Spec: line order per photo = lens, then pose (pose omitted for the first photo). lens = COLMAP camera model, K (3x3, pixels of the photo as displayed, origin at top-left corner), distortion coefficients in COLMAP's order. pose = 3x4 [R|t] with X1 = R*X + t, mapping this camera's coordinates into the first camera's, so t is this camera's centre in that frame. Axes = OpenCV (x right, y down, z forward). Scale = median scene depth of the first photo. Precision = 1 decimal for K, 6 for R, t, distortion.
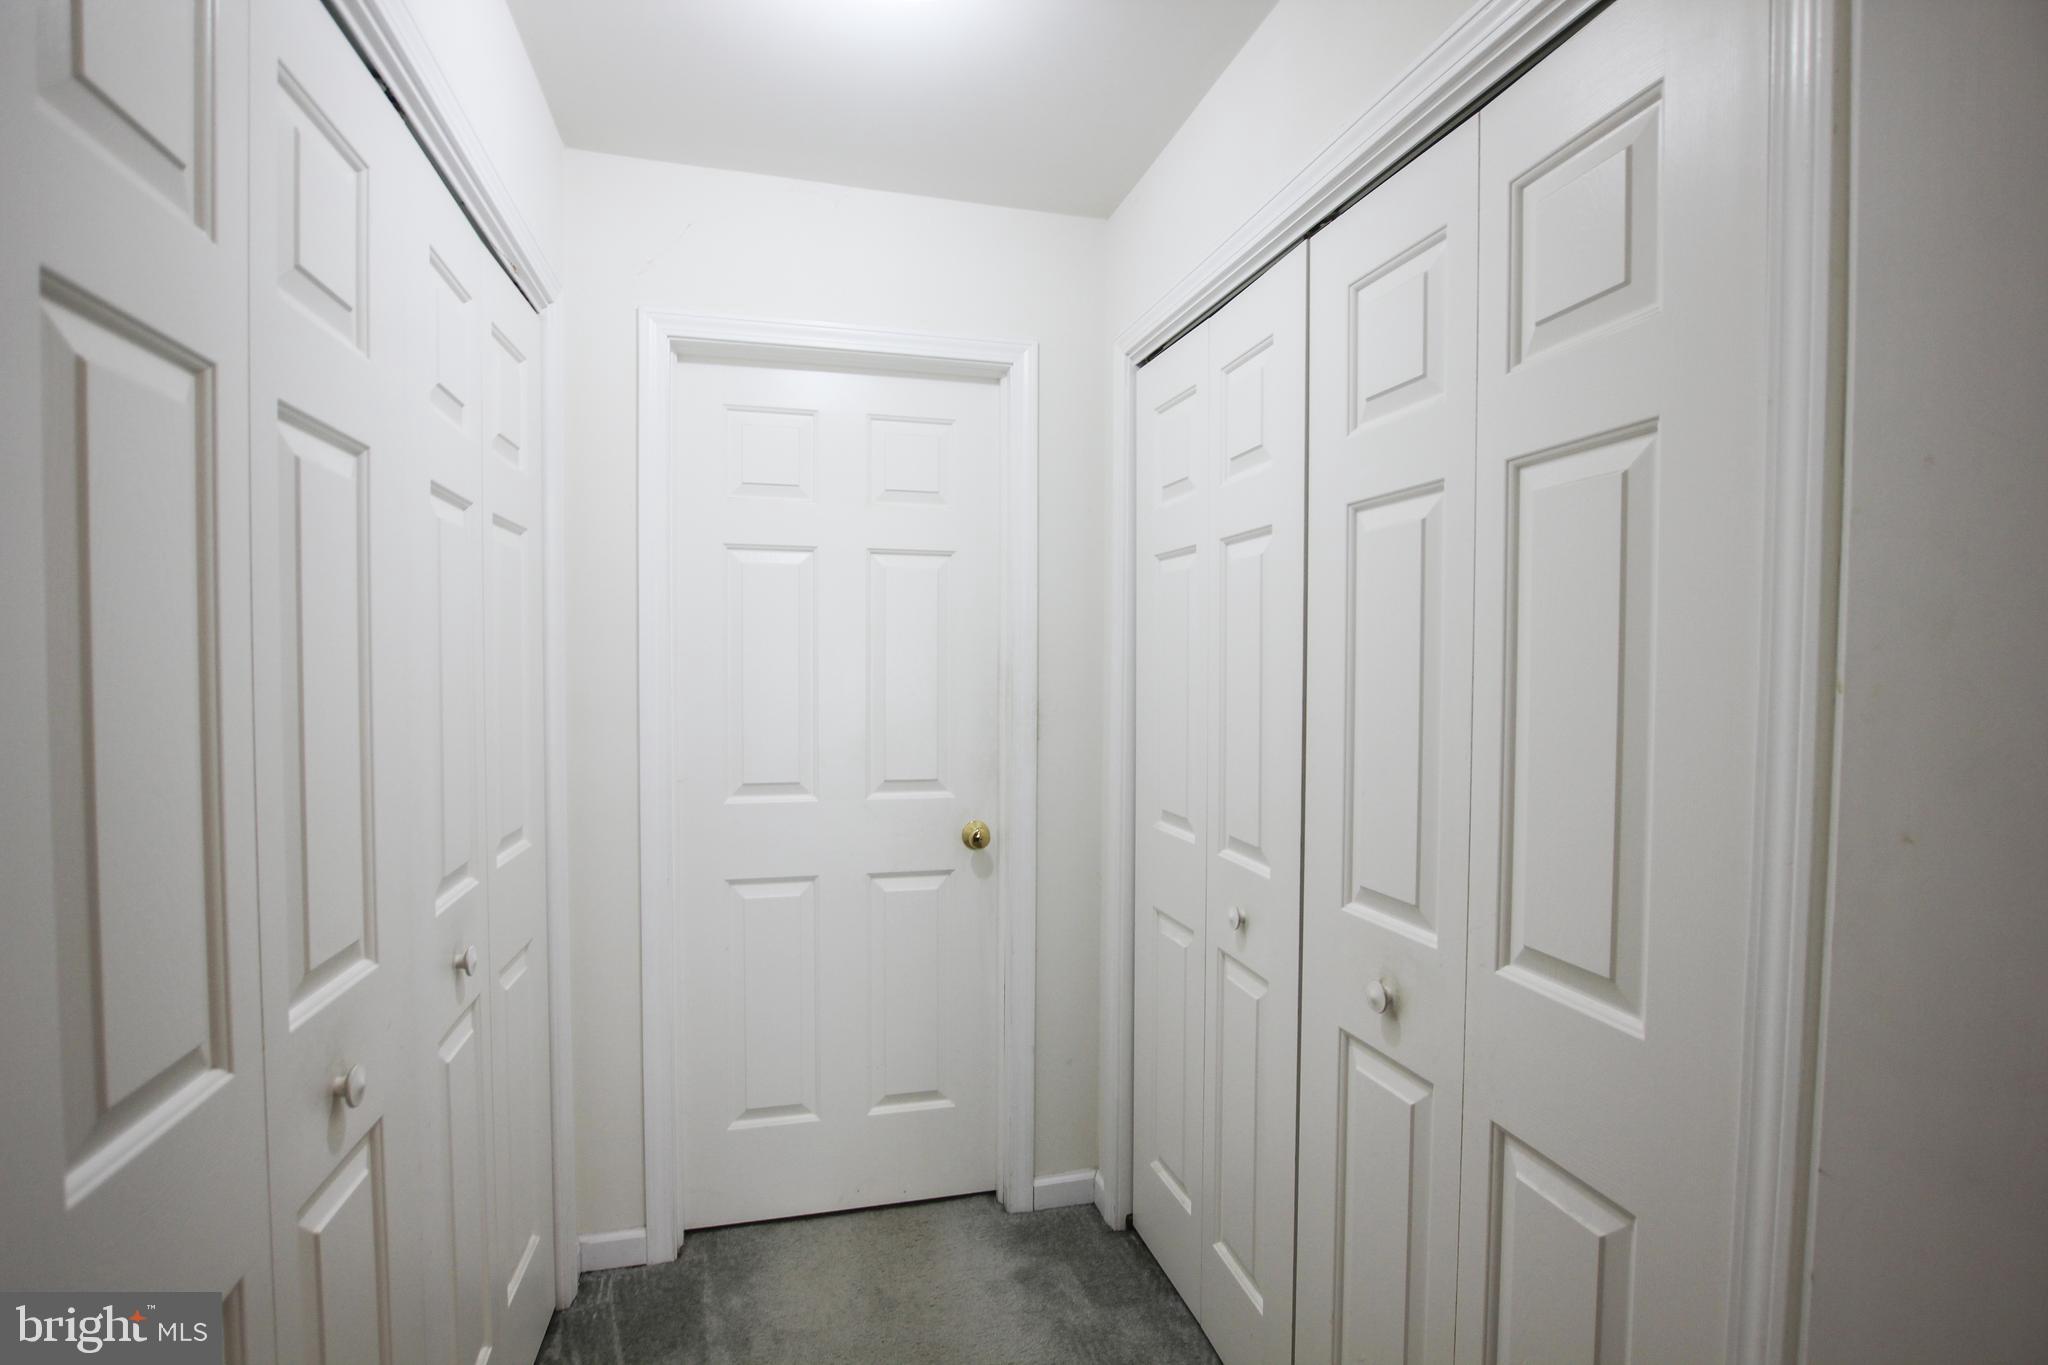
lens RADIAL K [[973.4, 0, 1033.2], [0, 973.4, 679.1], [0, 0, 1]] dist [-0.026258, 0.002789]
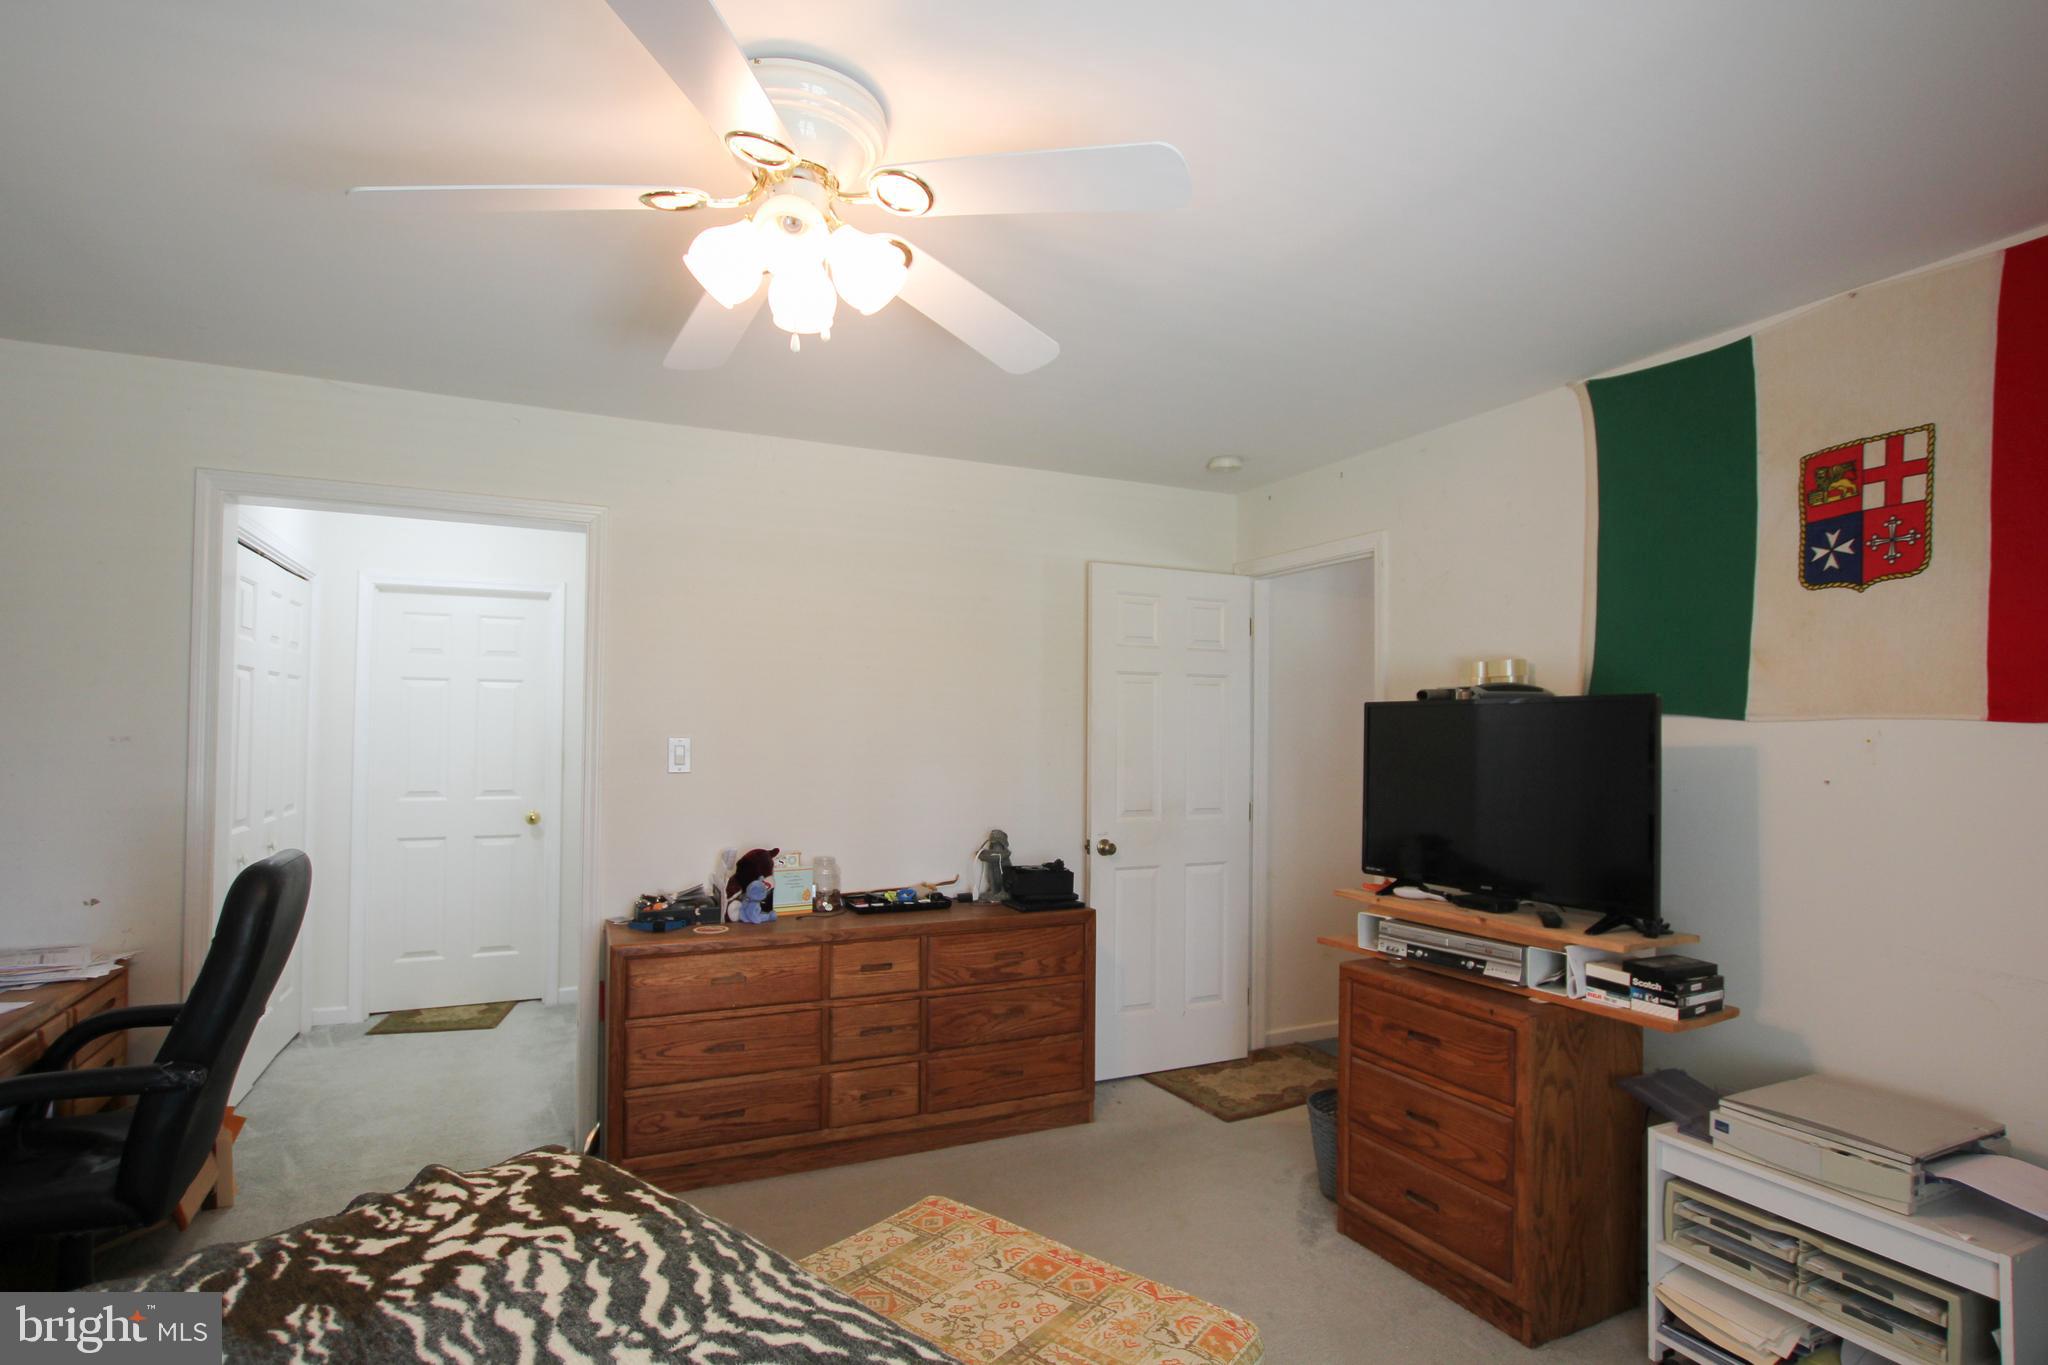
lens RADIAL K [[973.4, 0, 1013.4], [0, 973.4, 688.4], [0, 0, 1]] dist [-0.026258, 0.002789]
pose [[0.983093, 0.010689, 0.182793, 0.584203], [-0.000160, 0.998344, -0.057519, 0.005927], [-0.183105, 0.056517, 0.981467, -1.248743]]
